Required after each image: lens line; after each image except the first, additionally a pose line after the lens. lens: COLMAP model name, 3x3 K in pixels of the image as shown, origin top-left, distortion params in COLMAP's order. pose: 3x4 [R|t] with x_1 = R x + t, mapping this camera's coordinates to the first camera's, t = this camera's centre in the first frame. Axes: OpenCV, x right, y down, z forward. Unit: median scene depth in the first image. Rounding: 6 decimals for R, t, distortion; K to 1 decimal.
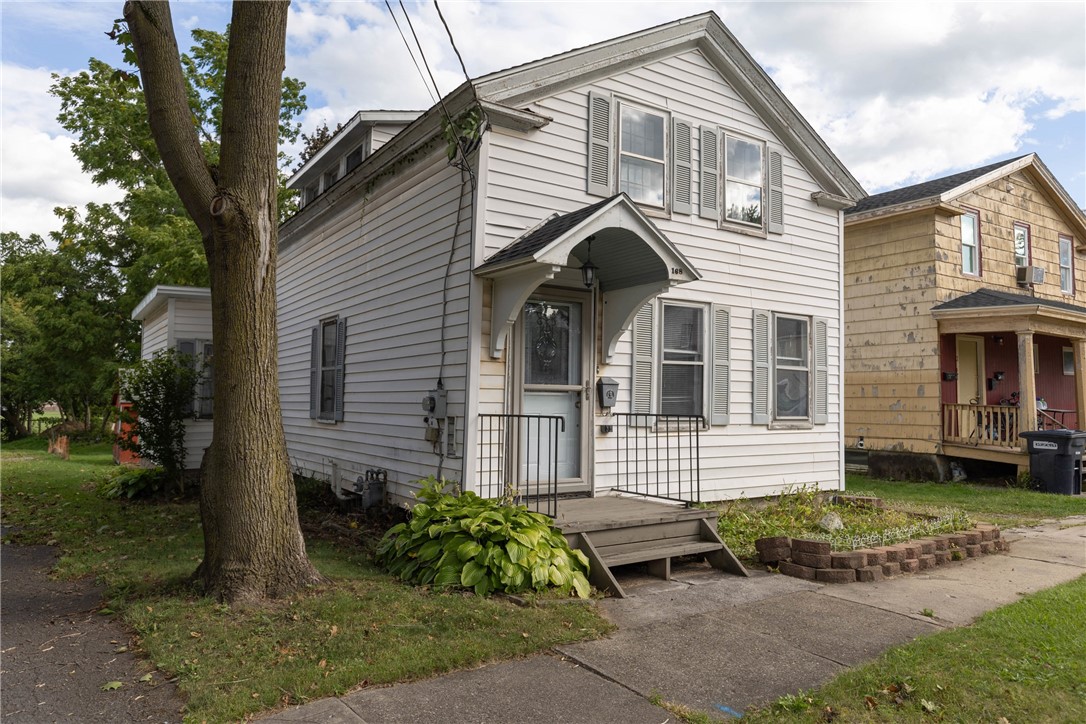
lens RADIAL K [[730.0, 0, 547.2], [0, 730.0, 360.2], [0, 0, 1]] dist [-0.002233, -0.000452]
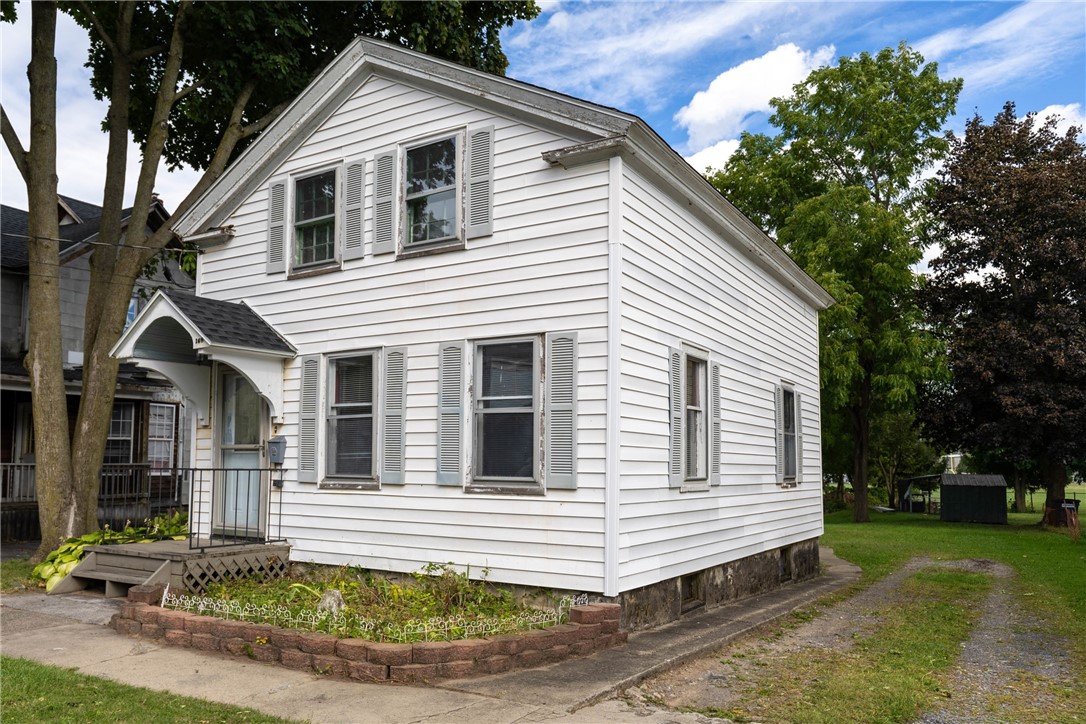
lens RADIAL K [[795.7, 0, 521.3], [0, 795.7, 407.1], [0, 0, 1]] dist [-0.006990, 0.000309]
pose [[0.406771, -0.069770, -0.910862, 1.306305], [0.052565, 0.997215, -0.052910, 0.061680], [0.912017, -0.026358, 0.409305, 0.839724]]
